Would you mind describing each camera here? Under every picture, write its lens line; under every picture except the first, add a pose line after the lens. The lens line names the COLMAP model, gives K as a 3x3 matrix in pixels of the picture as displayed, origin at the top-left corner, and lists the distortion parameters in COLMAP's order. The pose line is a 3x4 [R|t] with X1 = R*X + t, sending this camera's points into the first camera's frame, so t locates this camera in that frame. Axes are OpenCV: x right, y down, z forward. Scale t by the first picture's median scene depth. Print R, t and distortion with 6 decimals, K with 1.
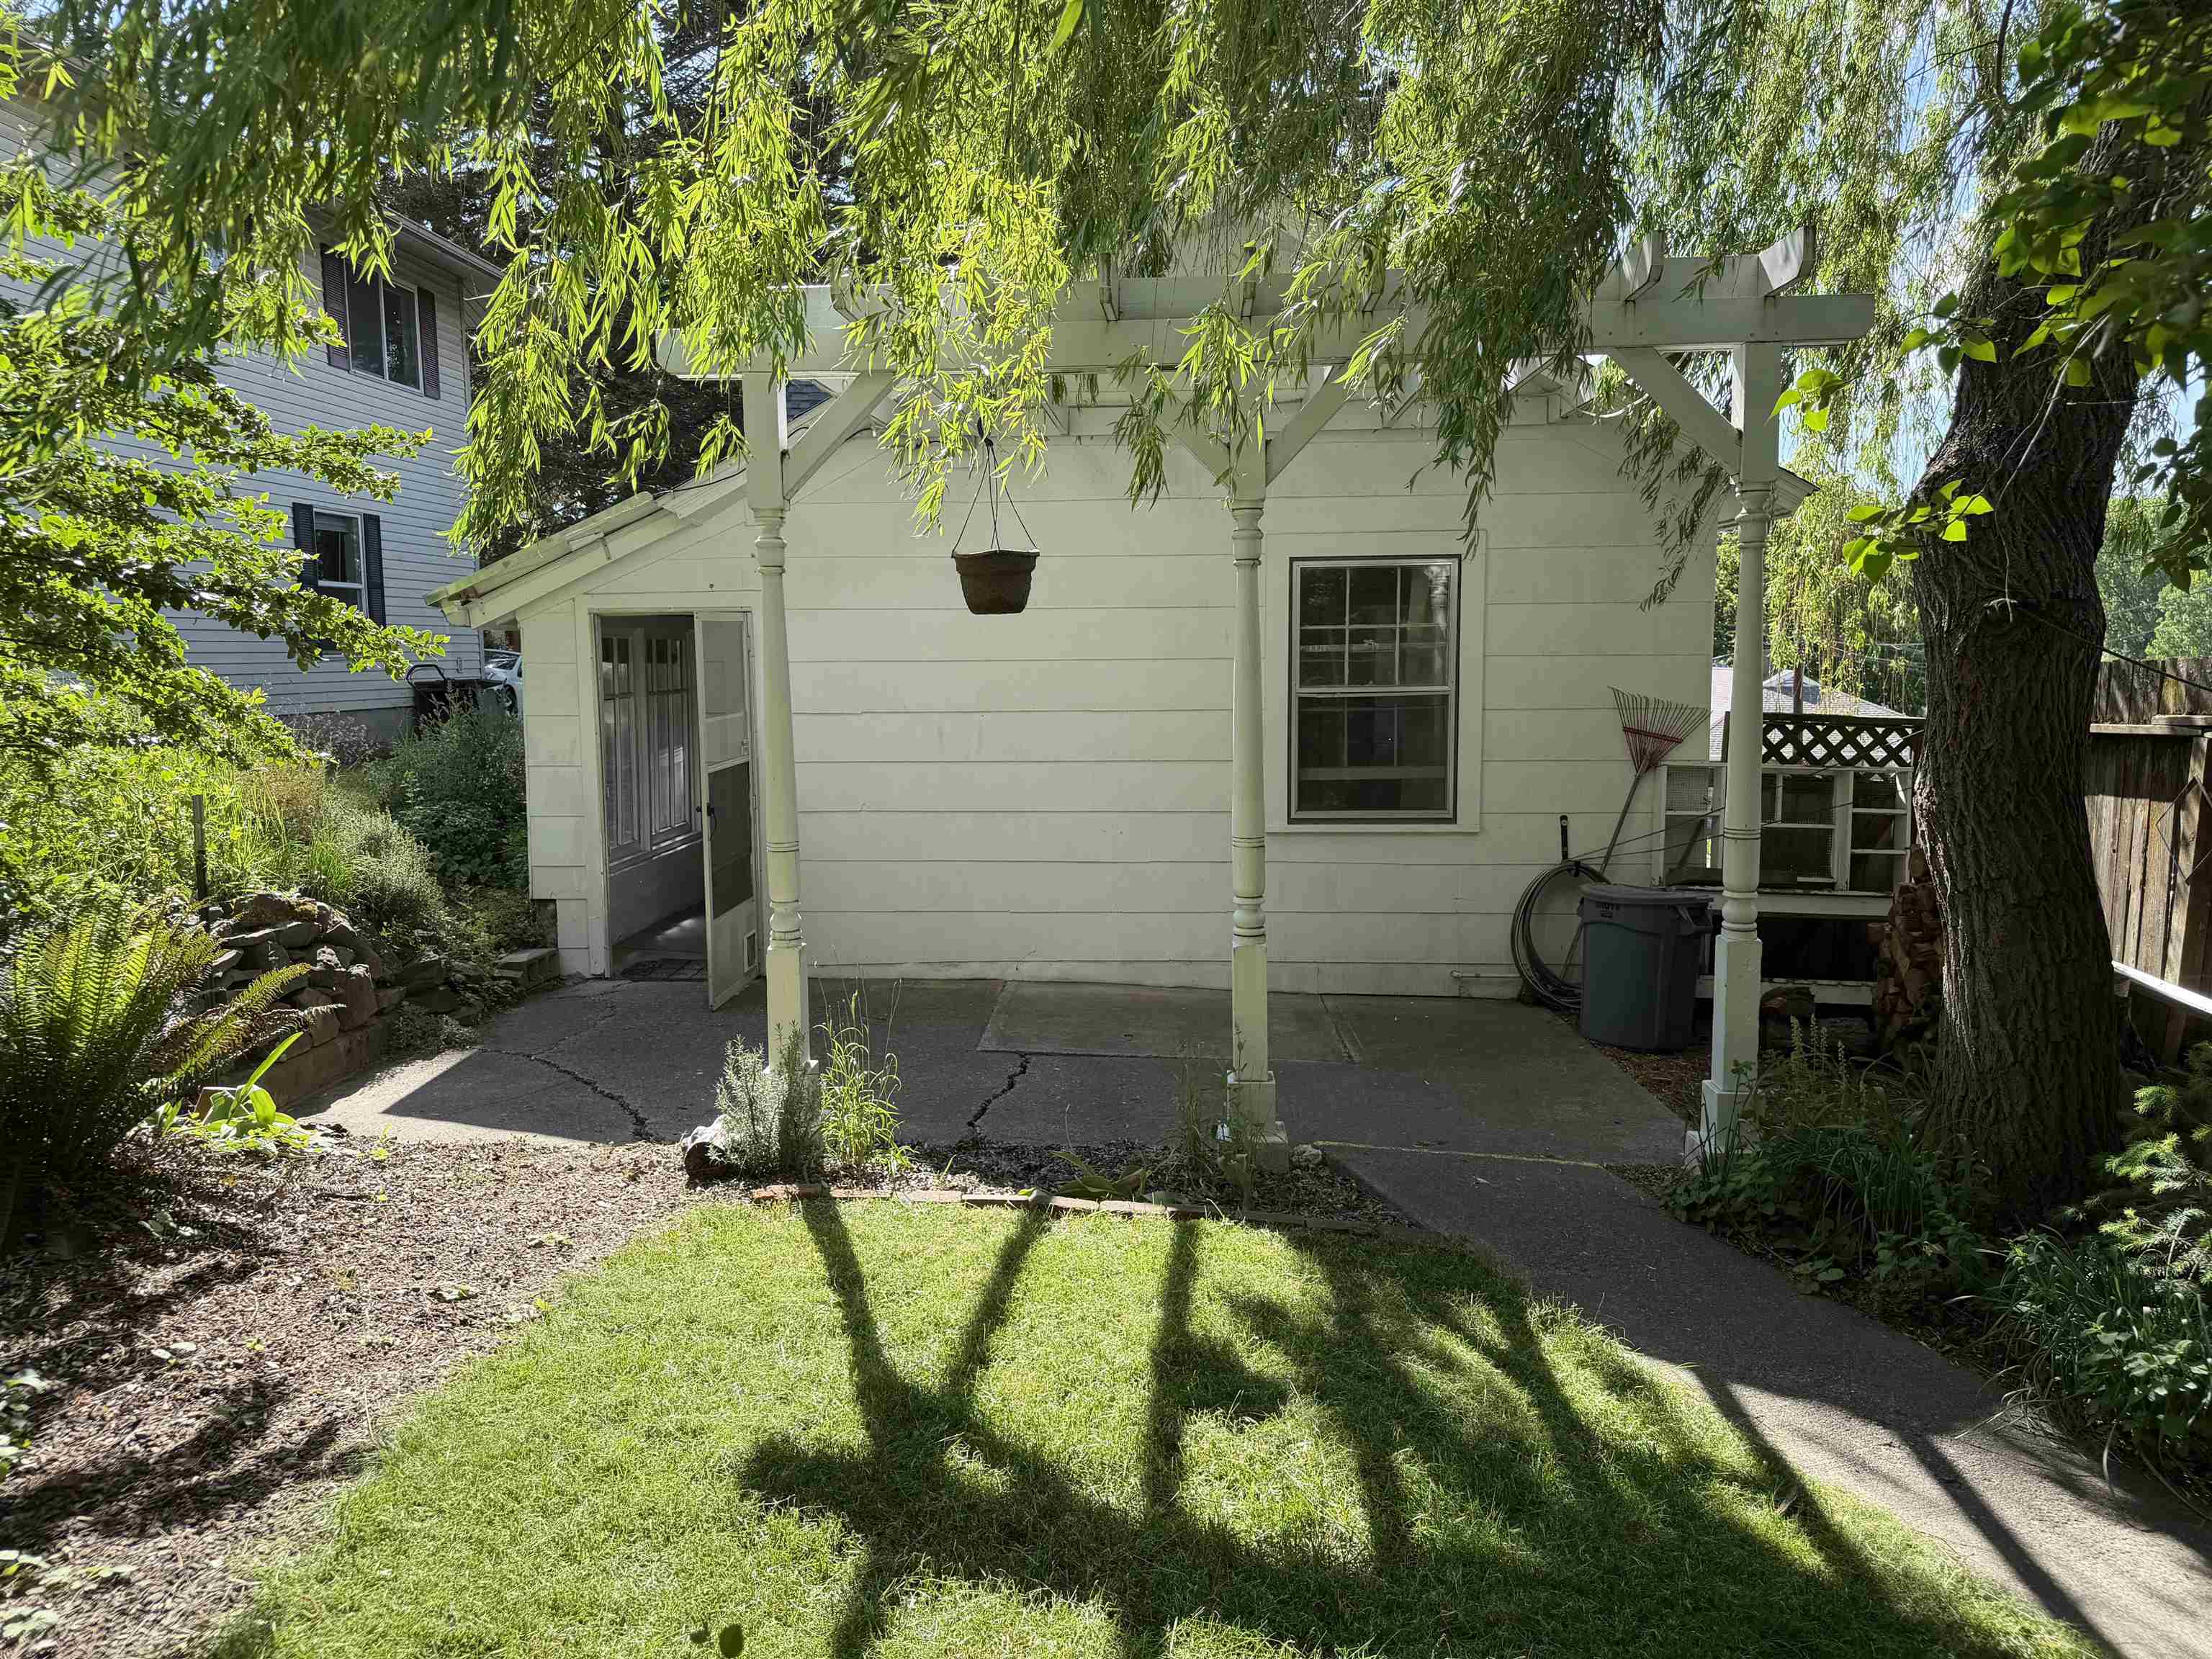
lens RADIAL K [[1561.5, 0, 1106.0], [0, 1561.5, 829.5], [0, 0, 1]] dist [0.114400, -0.175865]
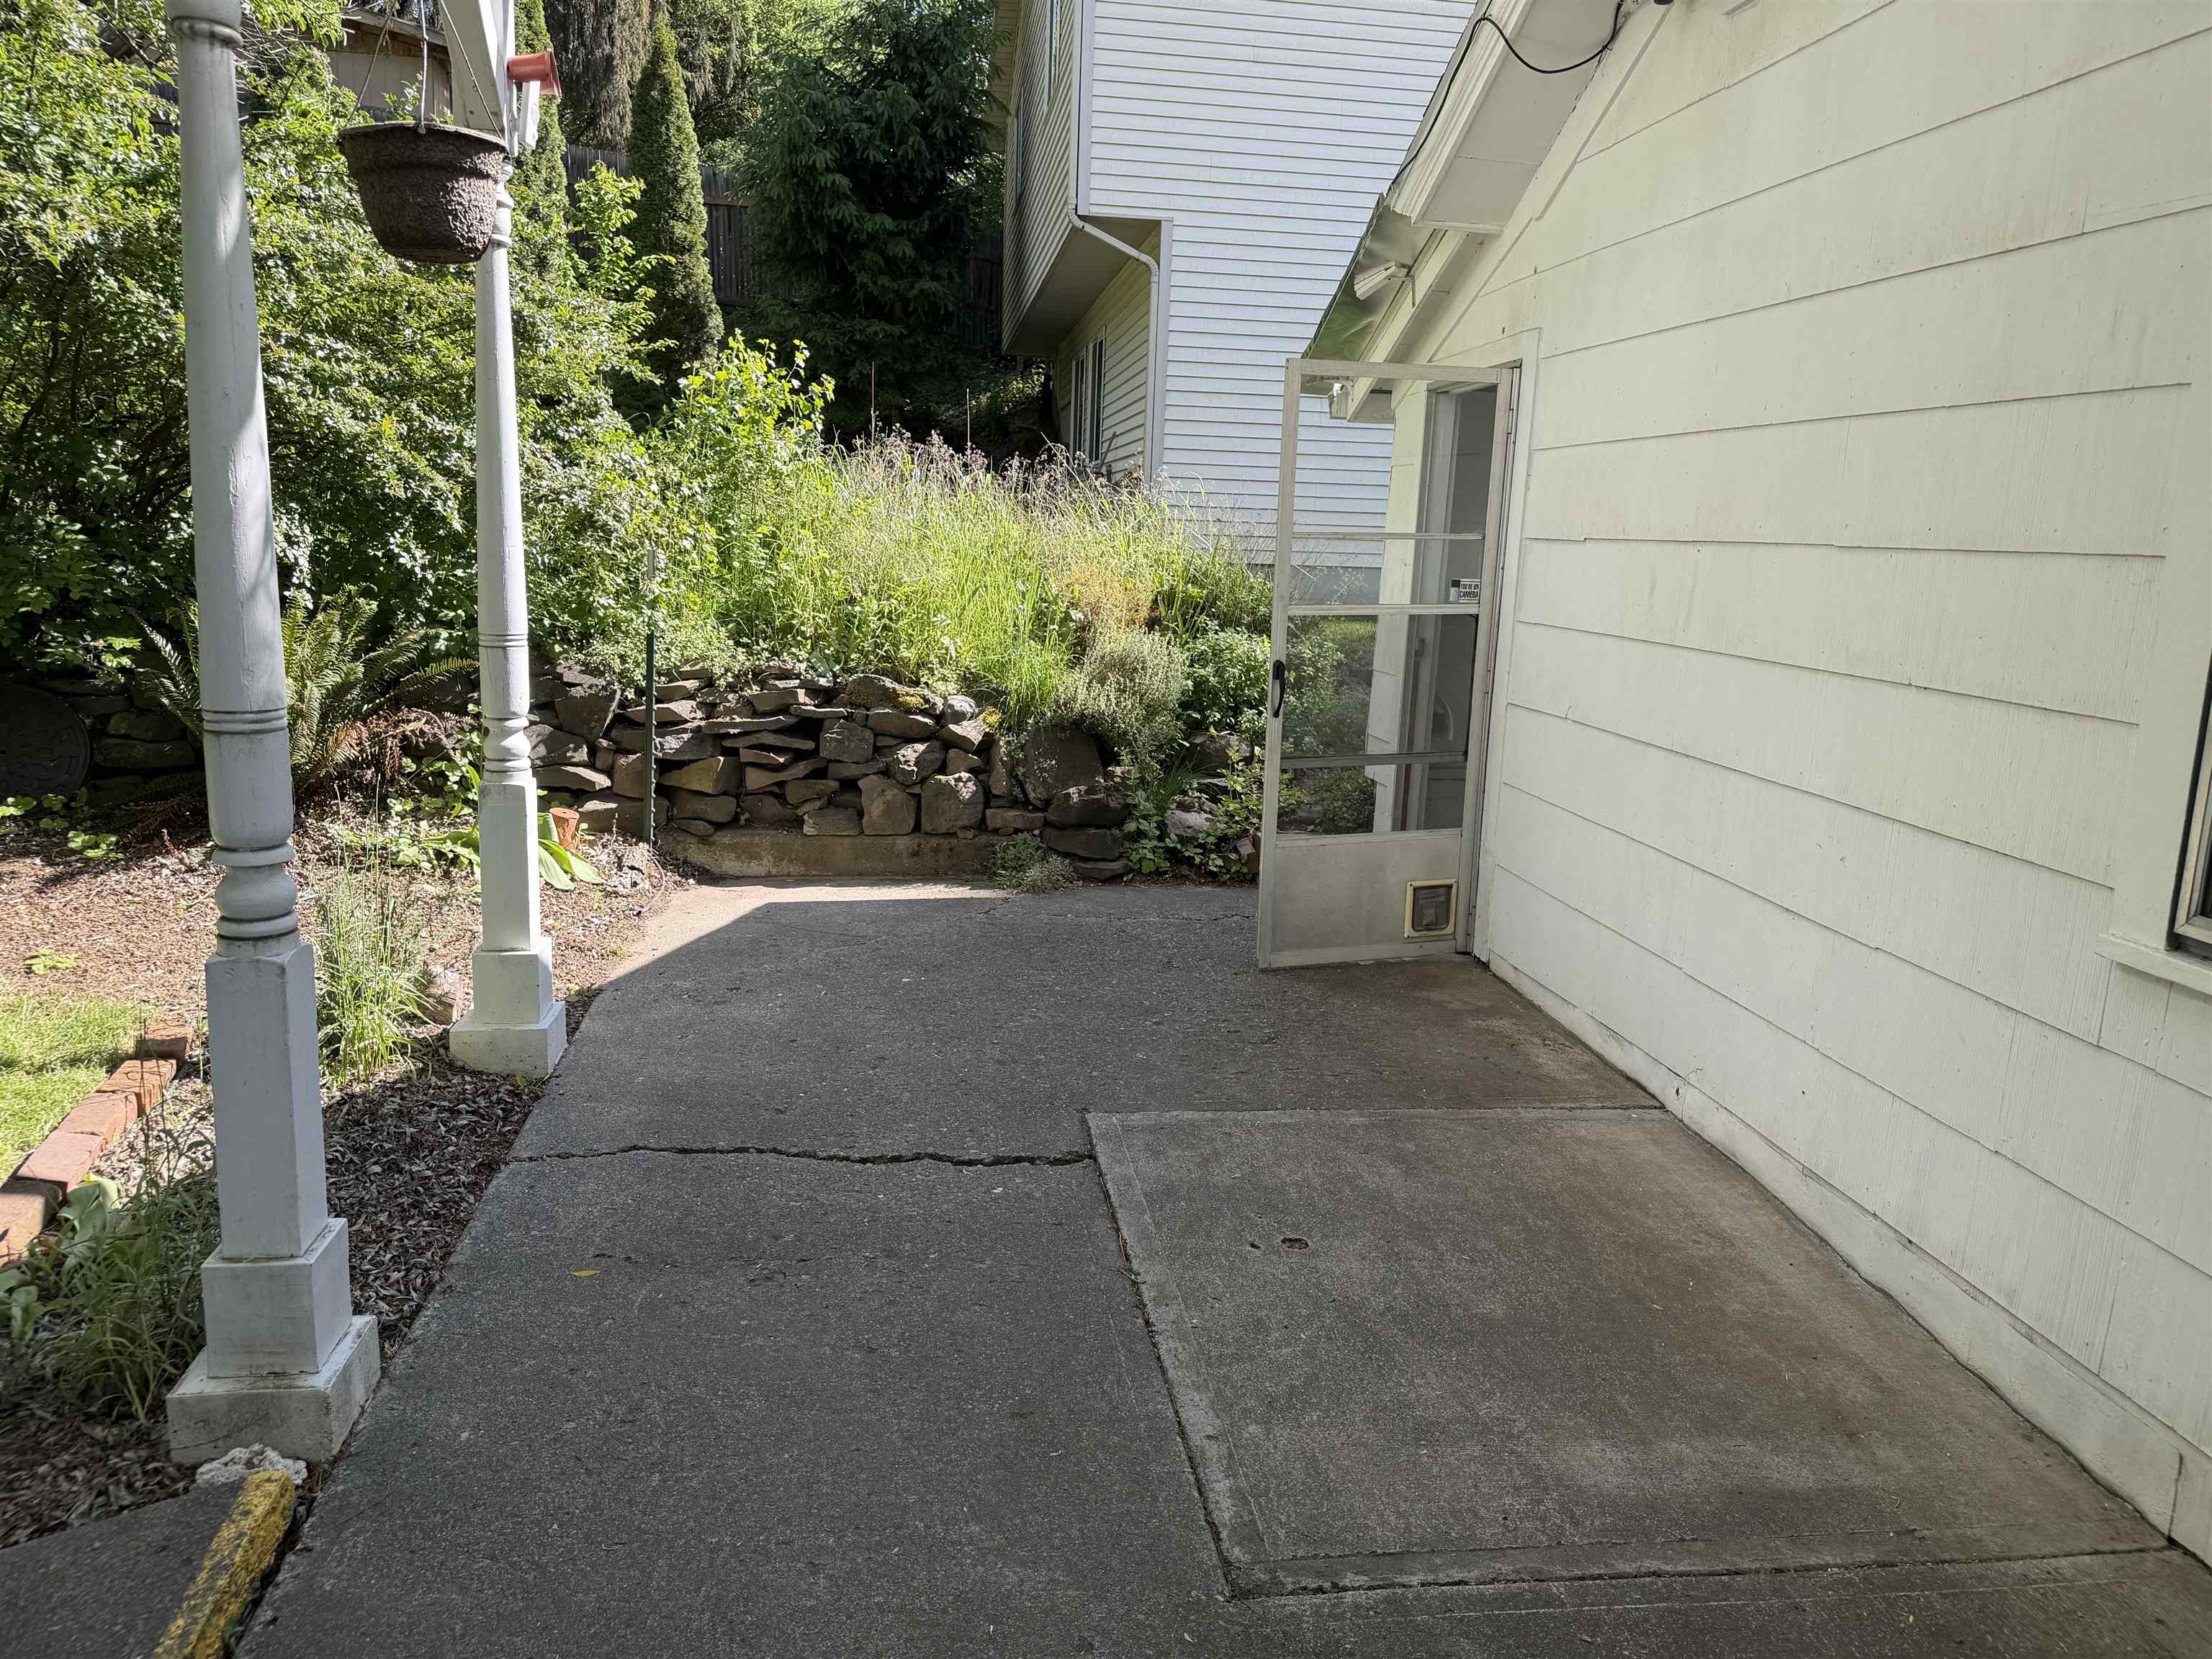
lens RADIAL K [[1561.5, 0, 1106.0], [0, 1561.5, 829.5], [0, 0, 1]] dist [0.114400, -0.175865]
pose [[0.204254, 0.208024, -0.956560, 0.362592], [-0.155430, 0.971656, 0.178118, -0.048942], [0.966500, 0.112297, 0.230798, 0.728444]]
